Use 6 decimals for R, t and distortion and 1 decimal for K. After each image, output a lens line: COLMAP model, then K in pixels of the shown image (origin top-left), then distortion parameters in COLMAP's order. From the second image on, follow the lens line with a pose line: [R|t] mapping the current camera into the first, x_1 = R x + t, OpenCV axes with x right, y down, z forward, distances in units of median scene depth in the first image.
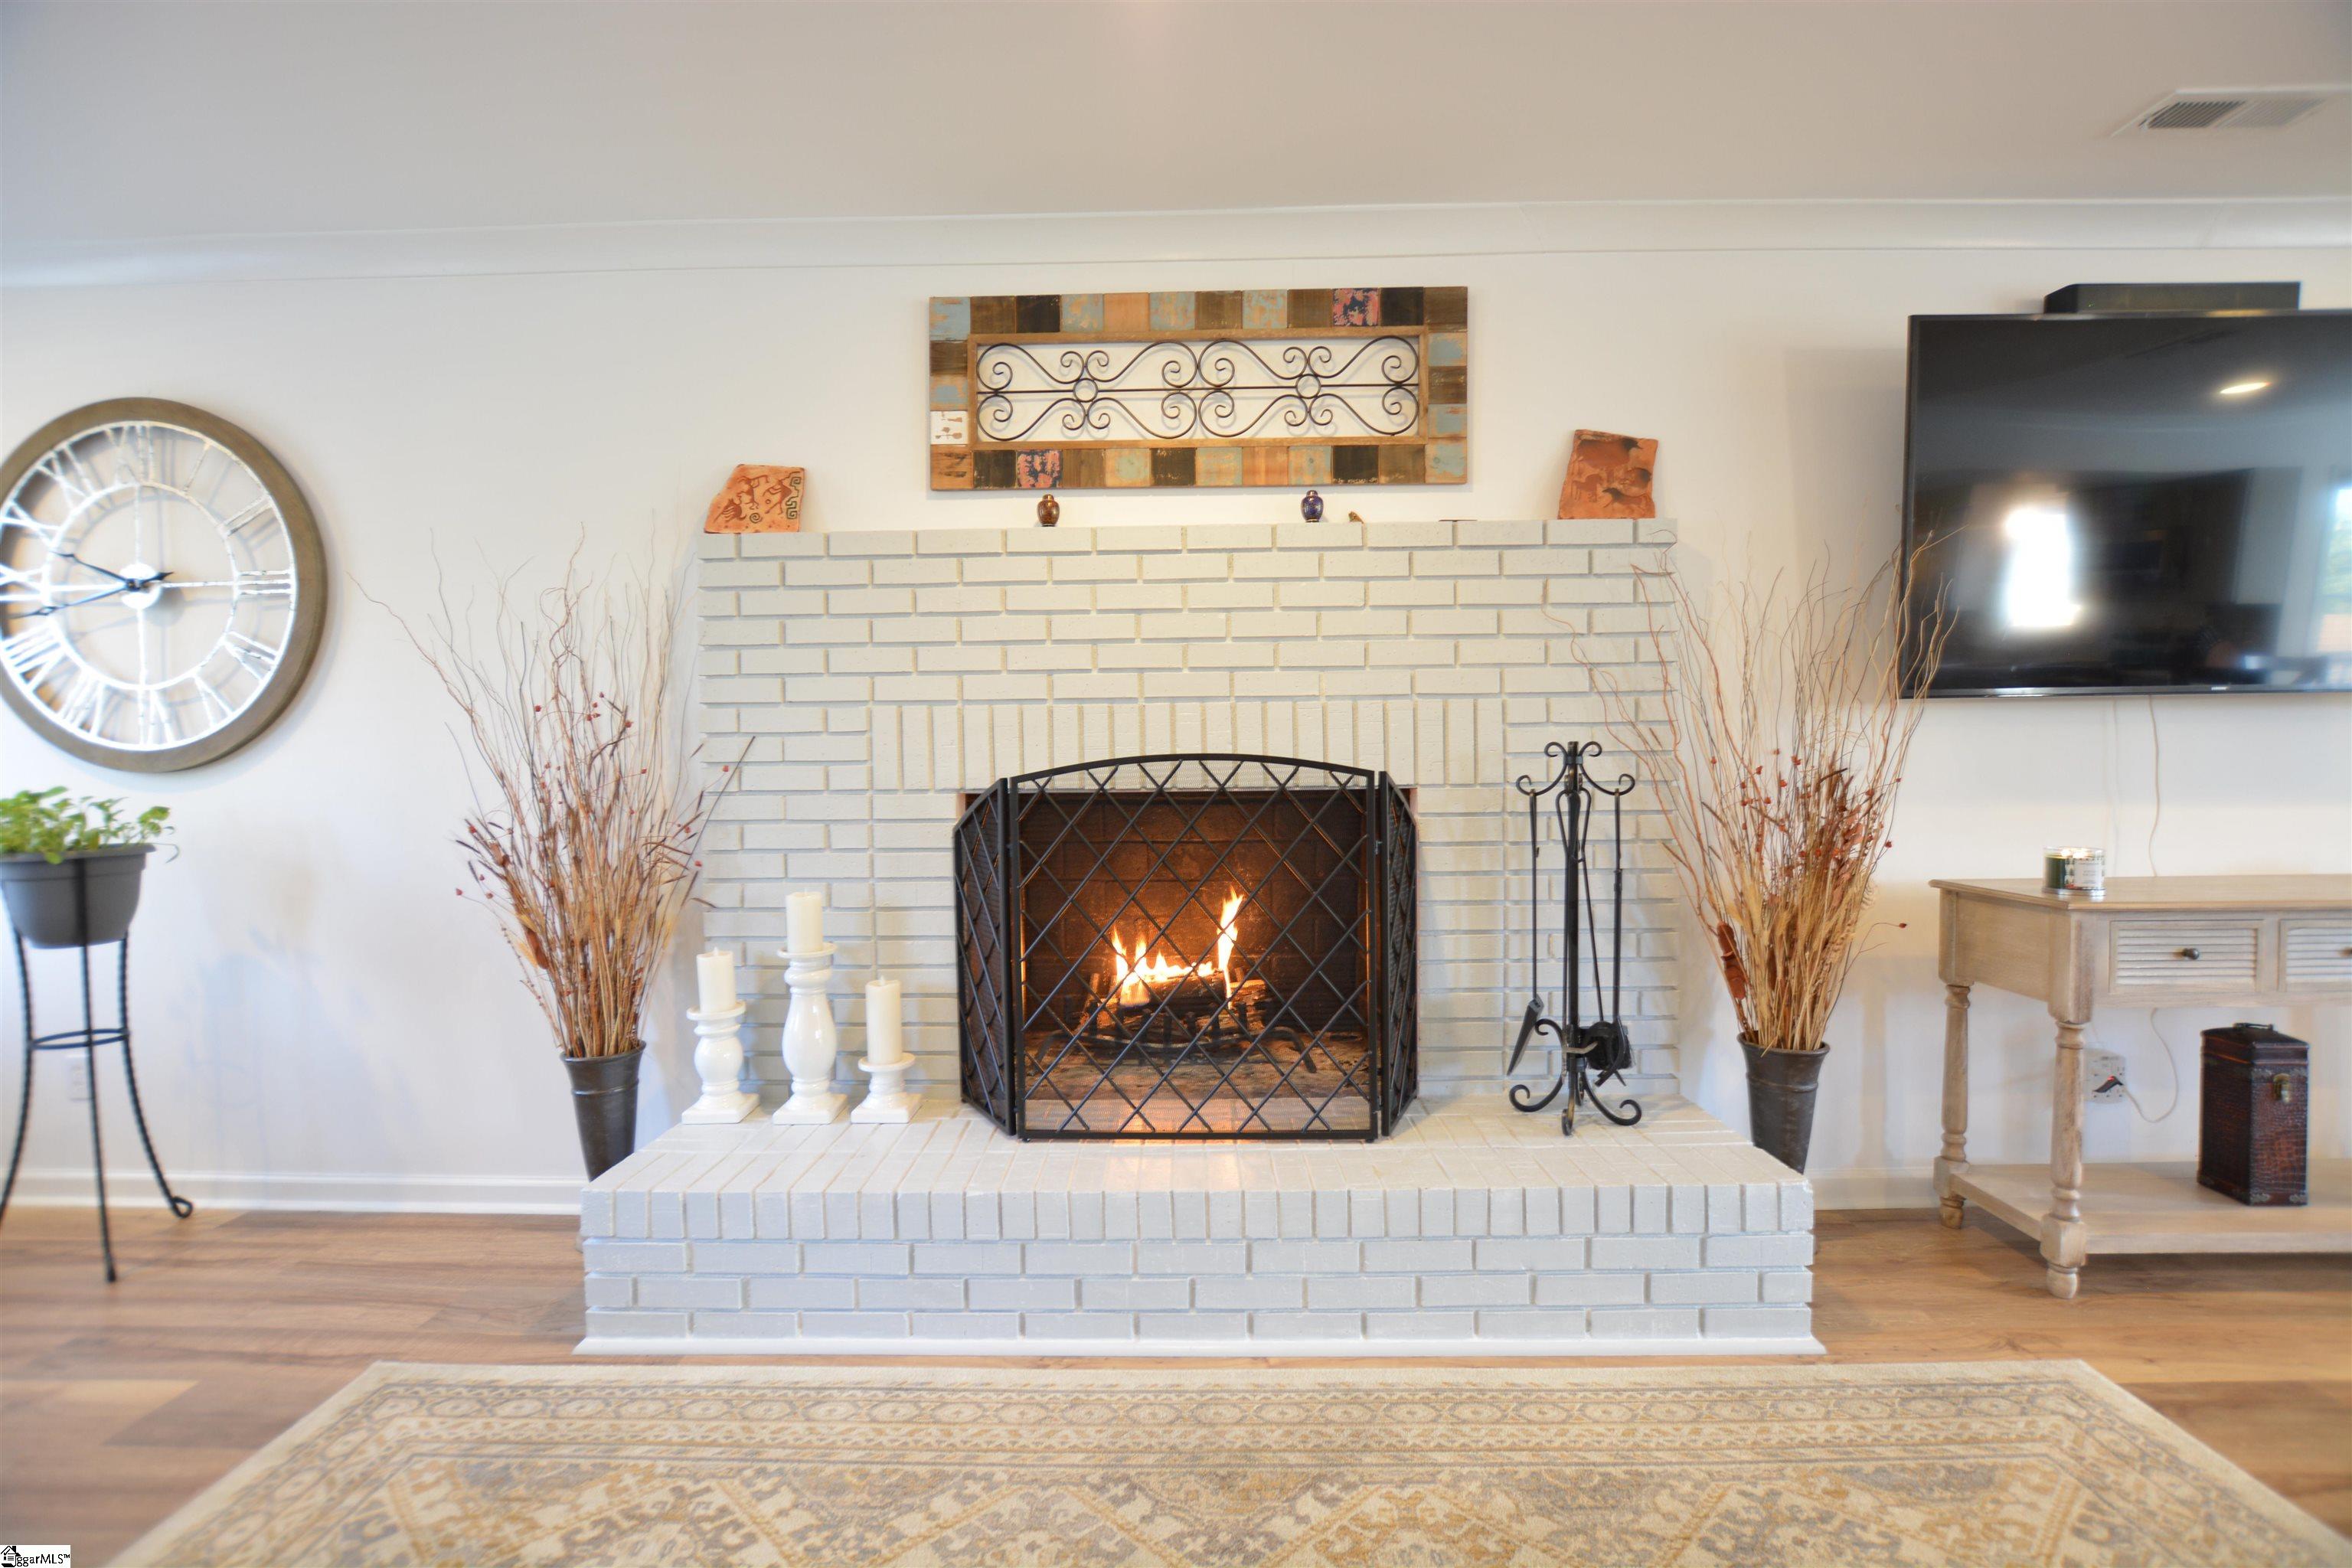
lens RADIAL K [[1025.2, 0, 1174.3], [0, 1025.2, 772.6], [0, 0, 1]] dist [-0.001094, 0.000008]
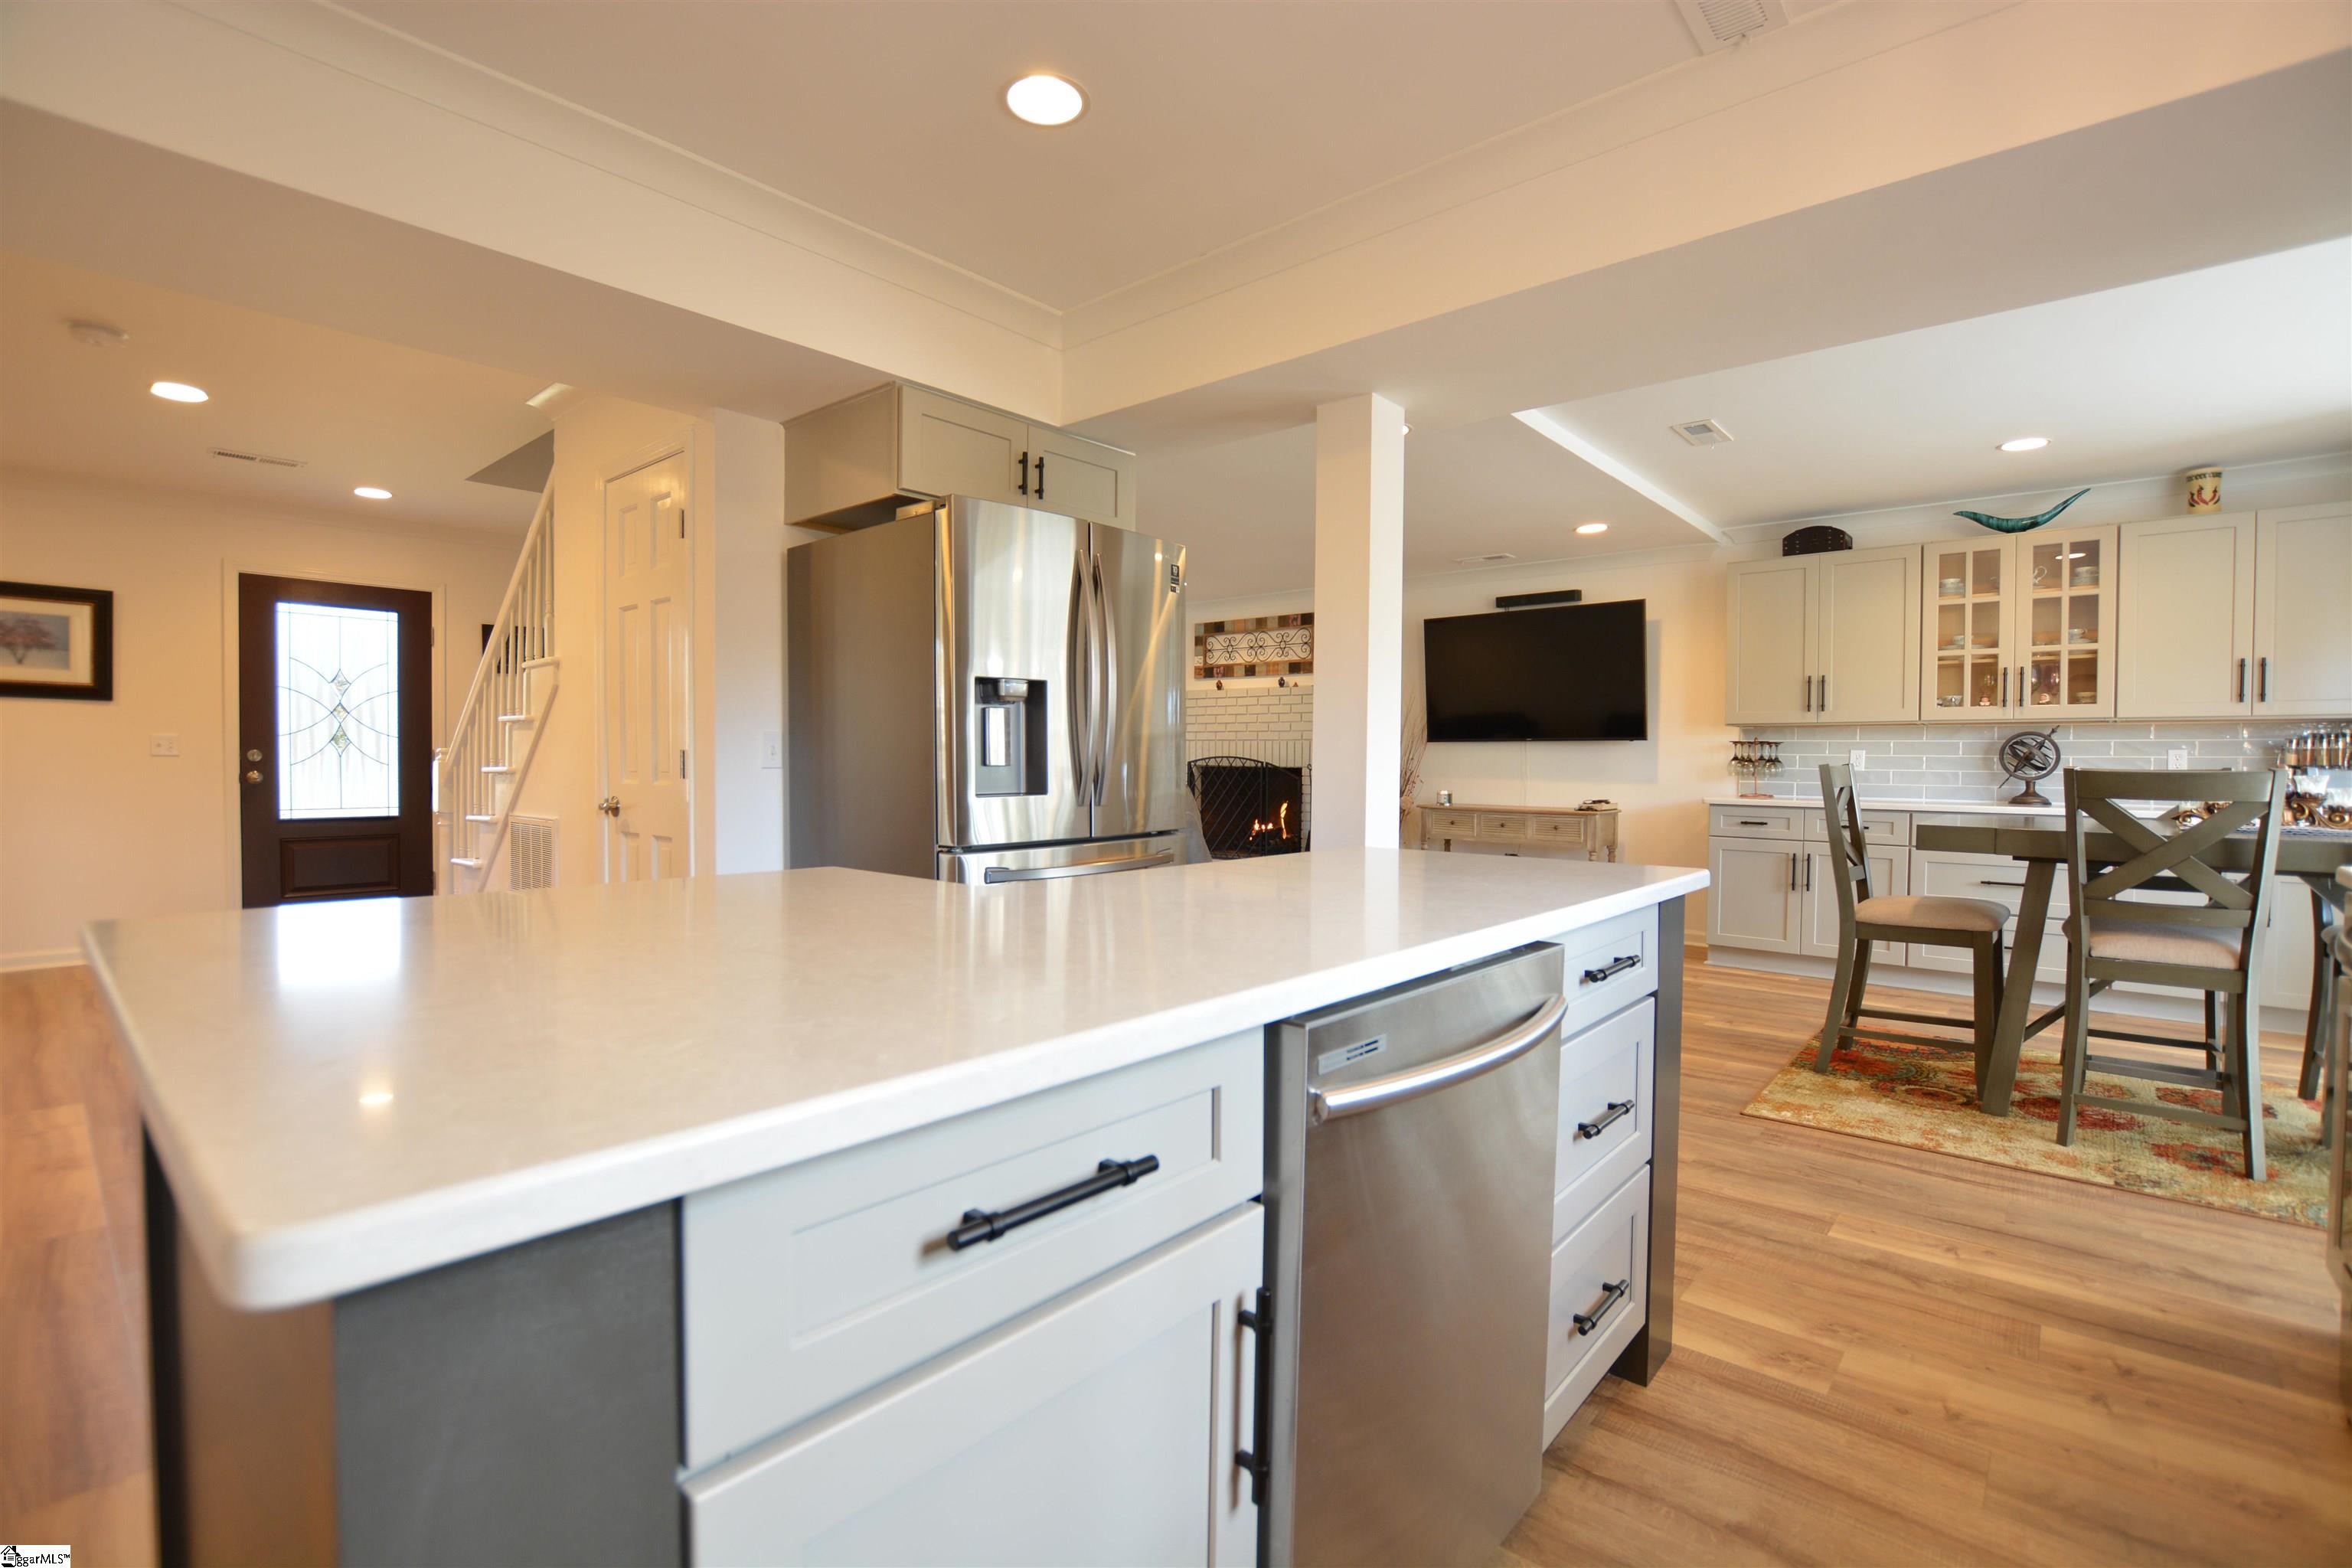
lens RADIAL K [[1025.2, 0, 1175.4], [0, 1025.2, 777.3], [0, 0, 1]] dist [-0.001094, 0.000008]
pose [[0.775369, 0.022961, -0.631091, 1.941161], [-0.010915, 0.999677, 0.022960, -0.022926], [0.631414, -0.010914, 0.775369, -1.765660]]
